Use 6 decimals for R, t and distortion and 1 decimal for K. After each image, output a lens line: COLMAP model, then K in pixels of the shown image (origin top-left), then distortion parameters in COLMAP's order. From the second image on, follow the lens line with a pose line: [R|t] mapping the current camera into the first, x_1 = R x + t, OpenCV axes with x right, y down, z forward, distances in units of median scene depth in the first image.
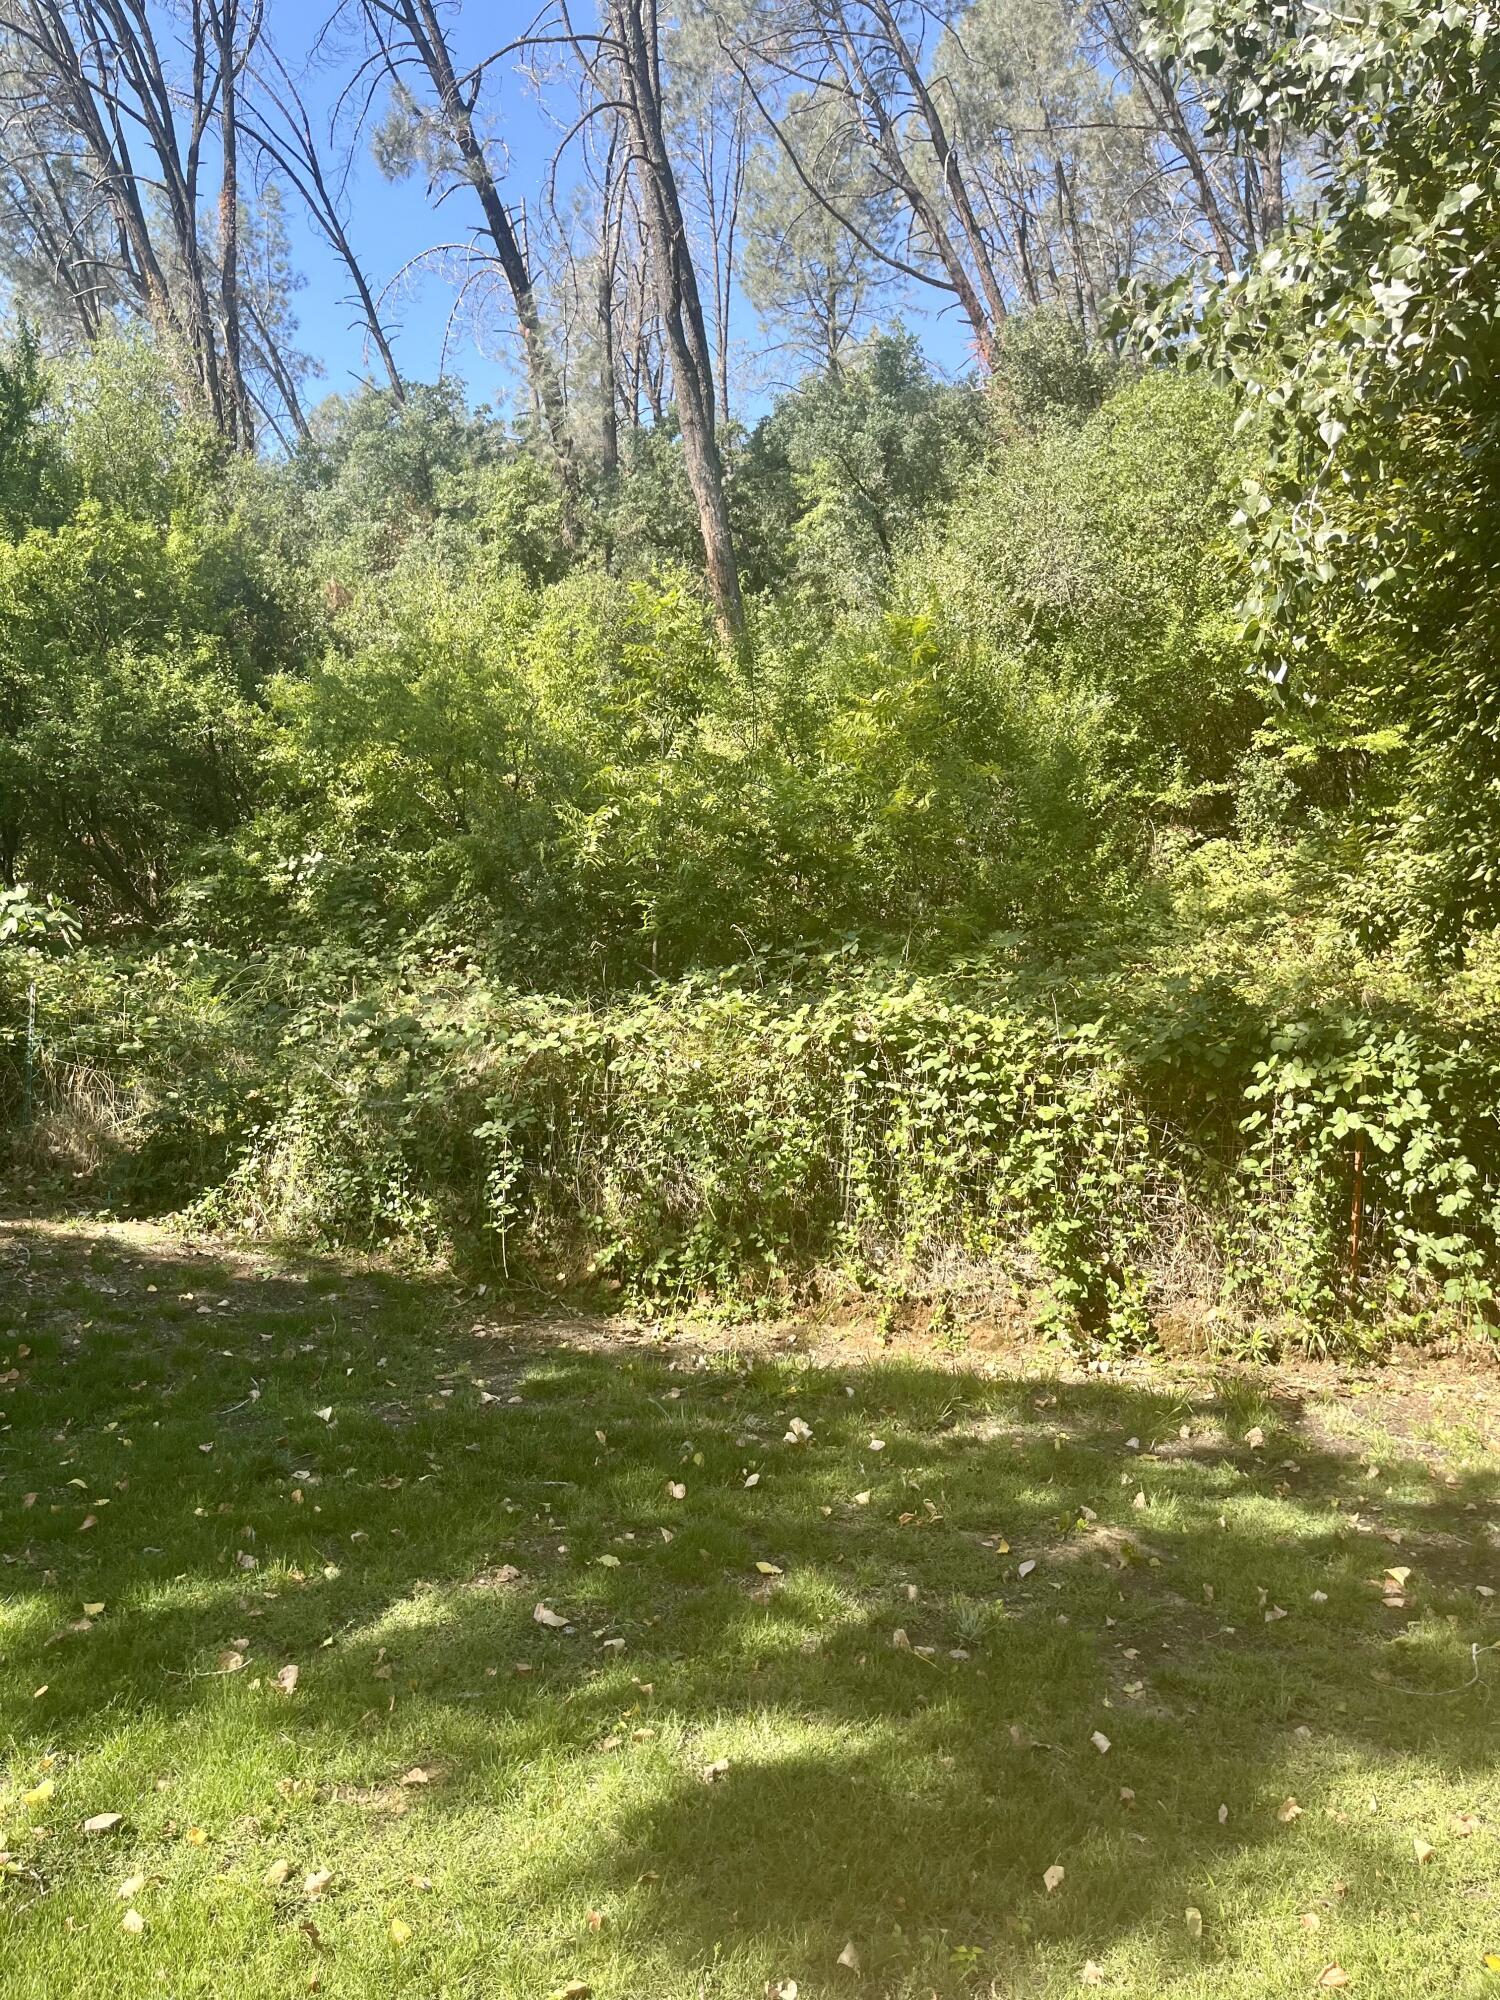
lens RADIAL K [[1498.8, 0, 752.8], [0, 1498.8, 984.3], [0, 0, 1]] dist [0.080849, -0.102427]
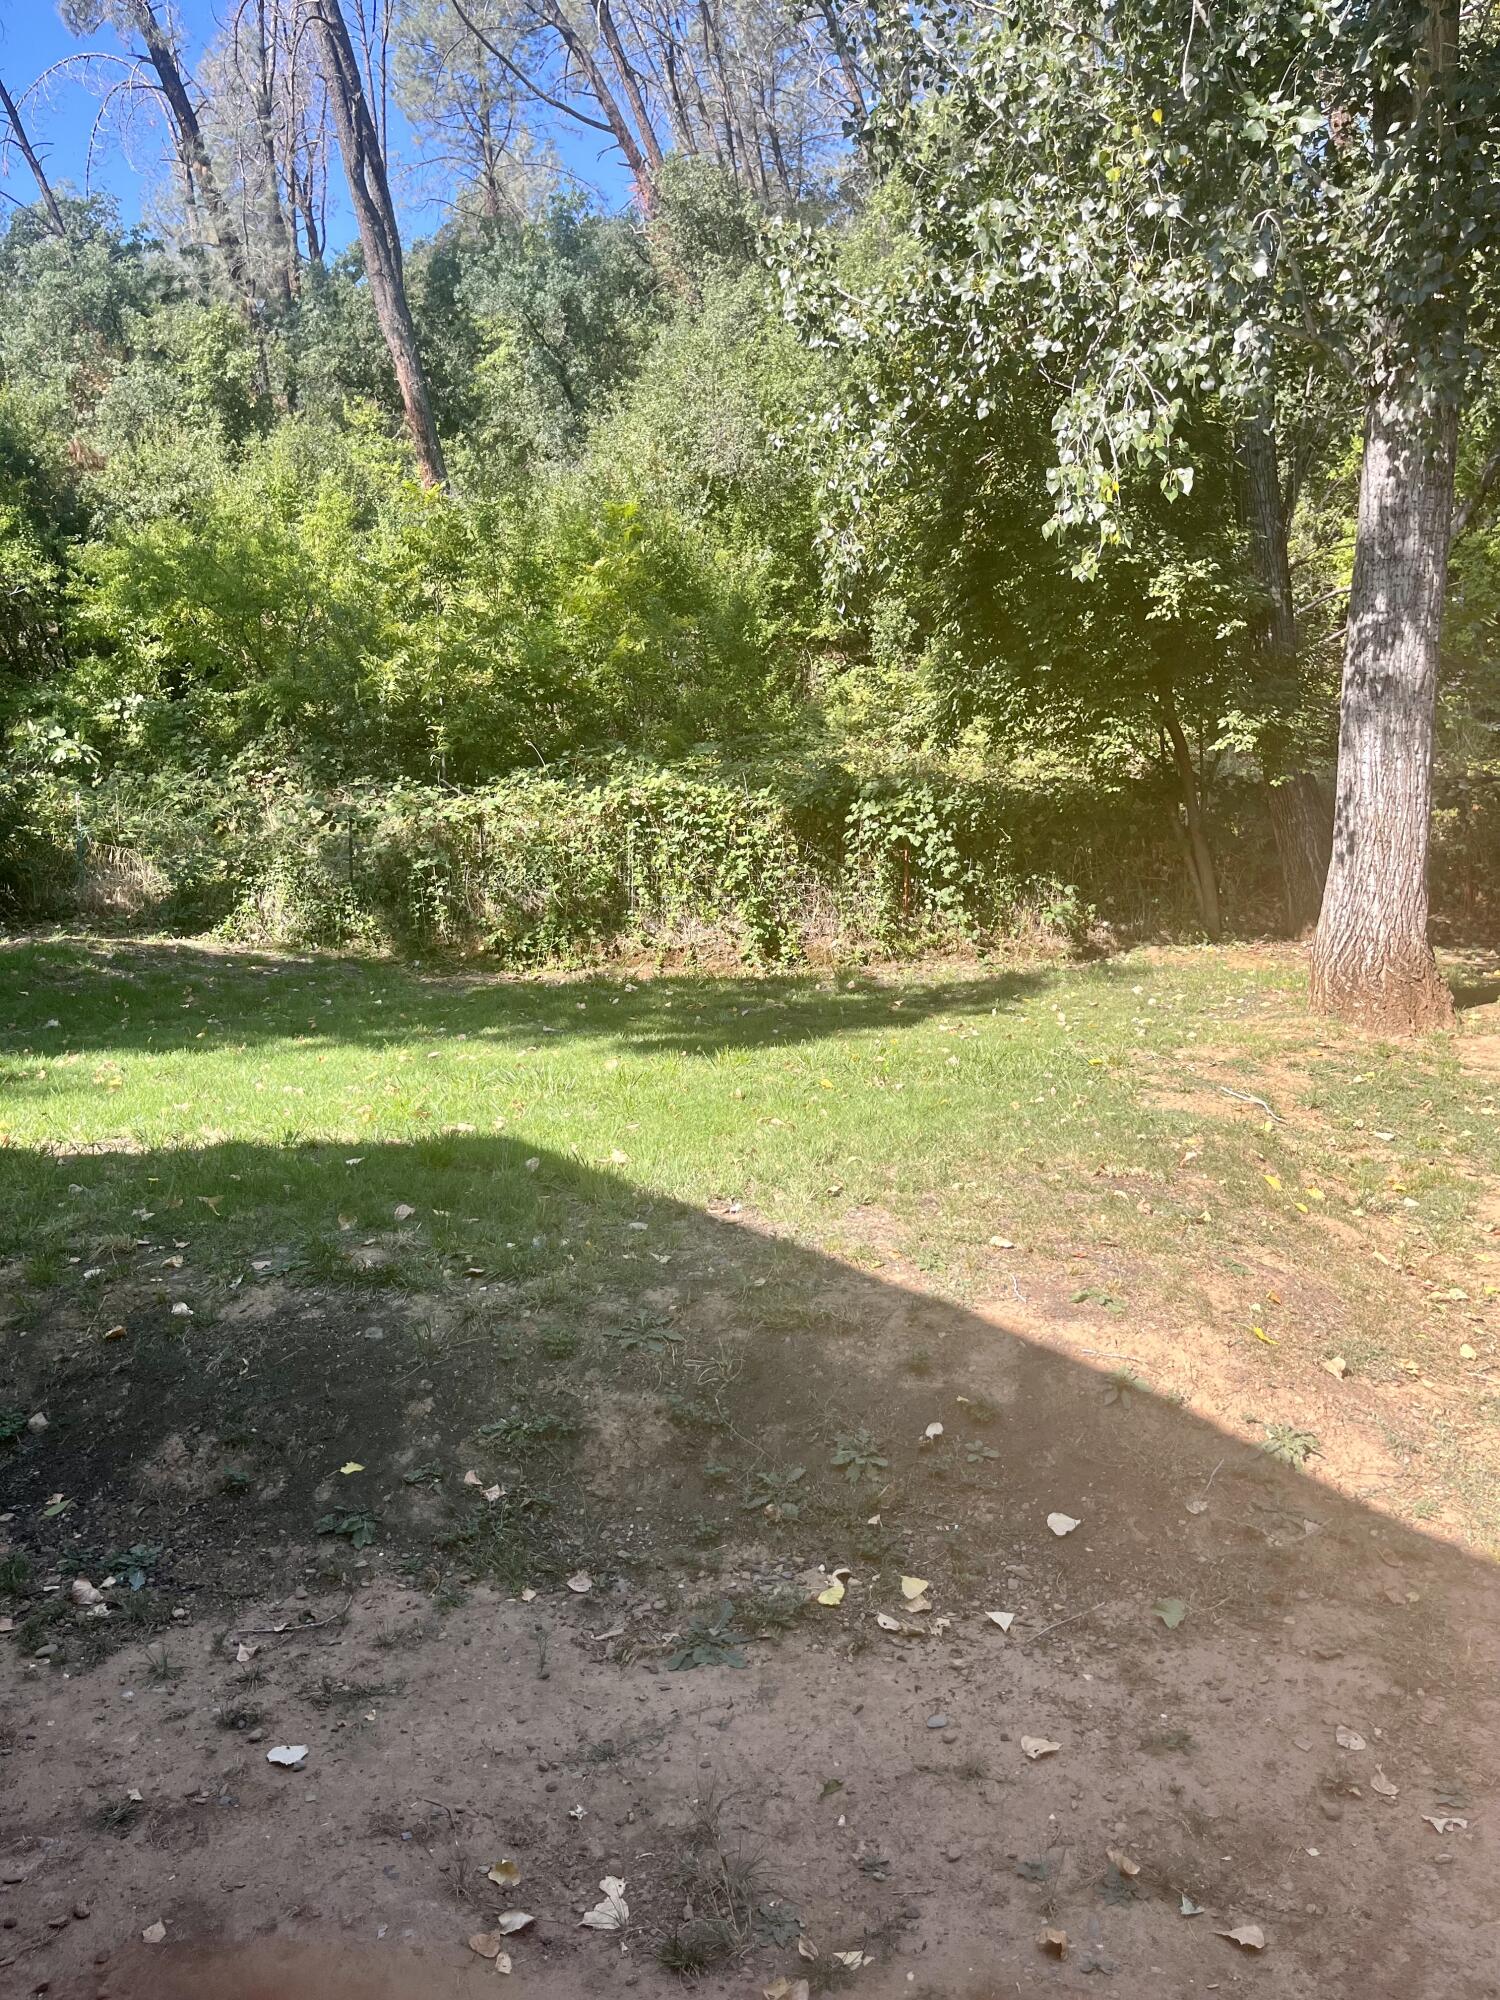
lens RADIAL K [[1498.8, 0, 752.8], [0, 1498.8, 984.3], [0, 0, 1]] dist [0.080849, -0.102427]
pose [[0.977165, -0.066306, 0.201870, -0.146752], [0.042441, 0.991826, 0.120333, 0.038136], [-0.208198, -0.109017, 0.971992, -0.672809]]
